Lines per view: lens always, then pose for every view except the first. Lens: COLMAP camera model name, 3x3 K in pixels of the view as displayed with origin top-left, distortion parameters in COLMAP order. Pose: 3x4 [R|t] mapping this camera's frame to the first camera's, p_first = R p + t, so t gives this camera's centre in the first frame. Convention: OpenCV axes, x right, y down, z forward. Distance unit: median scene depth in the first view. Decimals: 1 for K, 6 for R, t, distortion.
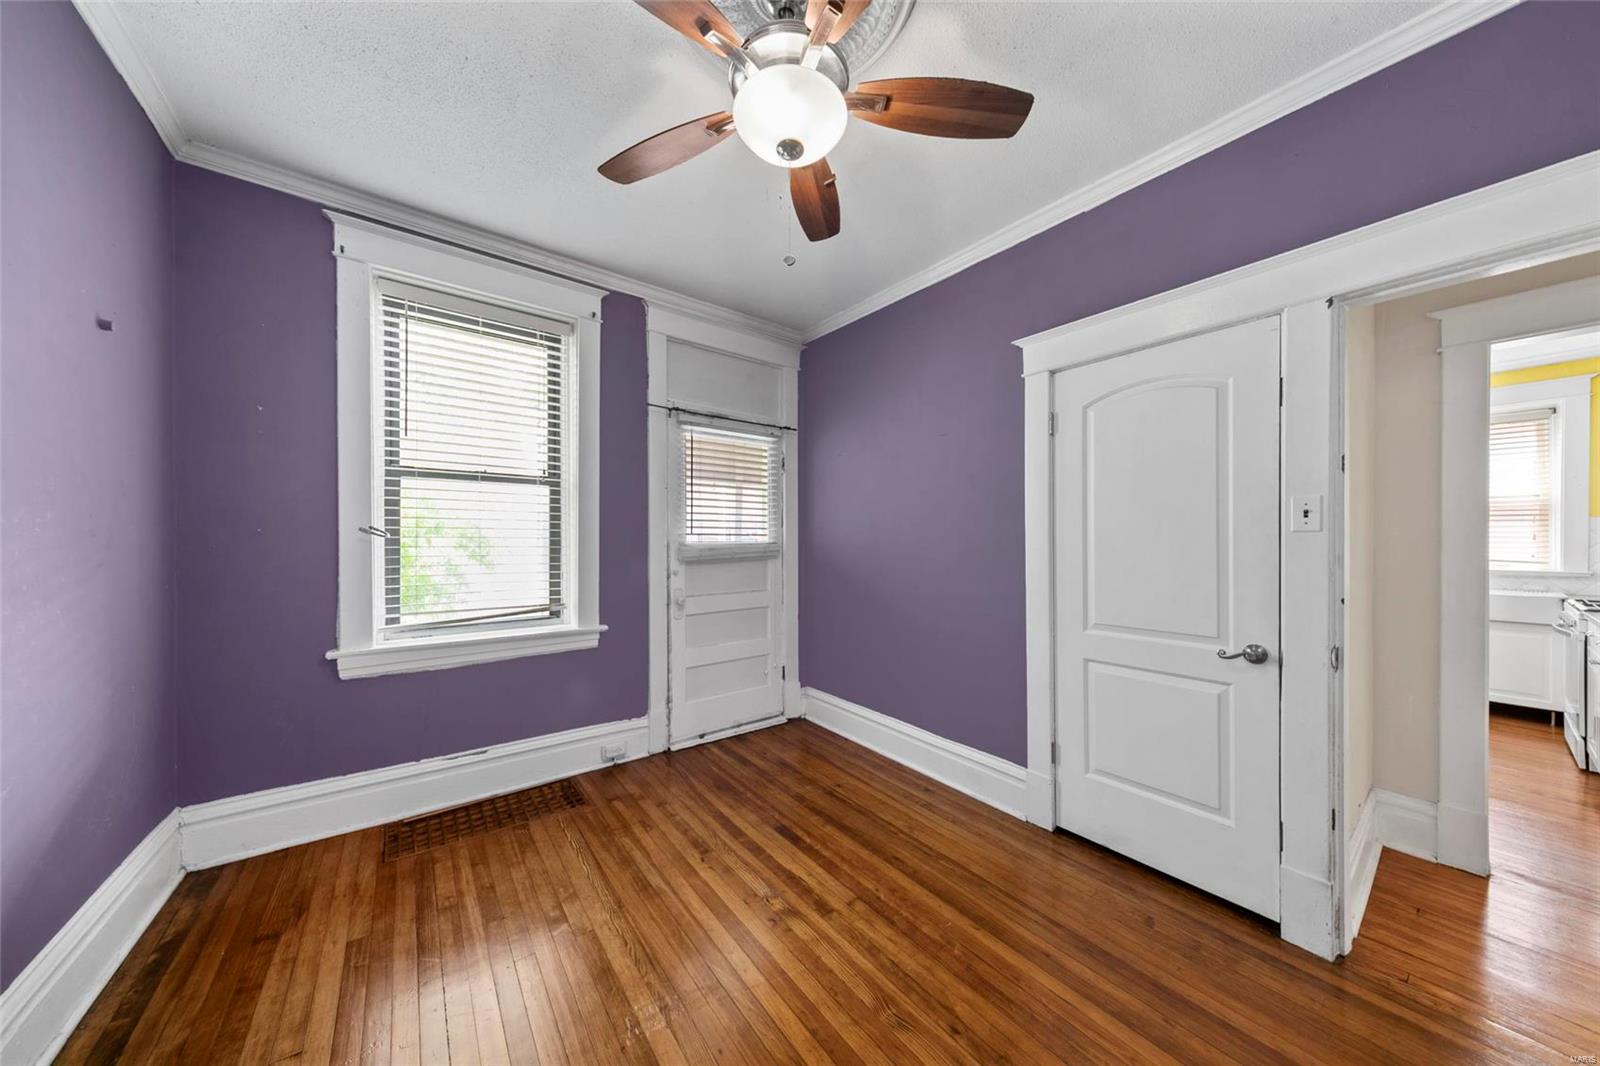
lens RADIAL K [[524.0, 0, 806.6], [0, 524.0, 544.2], [0, 0, 1]] dist [0.001079, 0.000080]
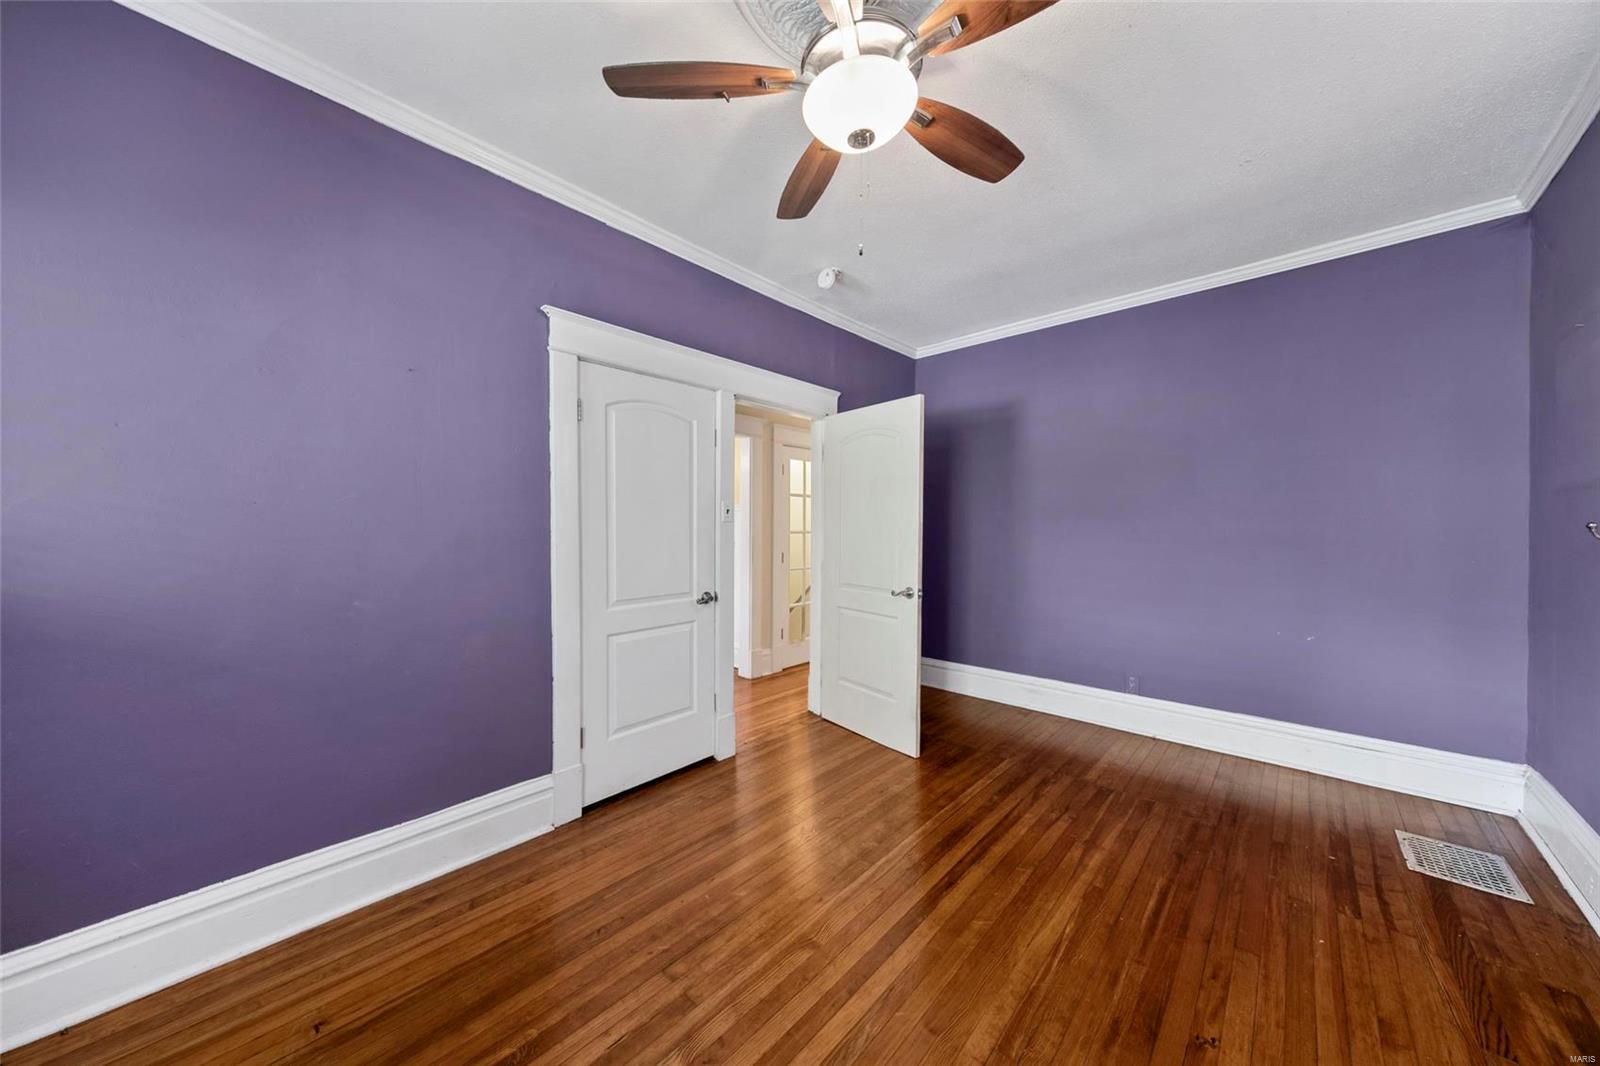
lens RADIAL K [[542.5, 0, 788.4], [0, 542.5, 533.8], [0, 0, 1]] dist [0.000398, 0.000007]
pose [[-0.172133, -0.017631, 0.984916, -0.682092], [0.006471, 0.999798, 0.019028, -0.012864], [-0.985052, 0.009649, -0.171984, 0.864179]]
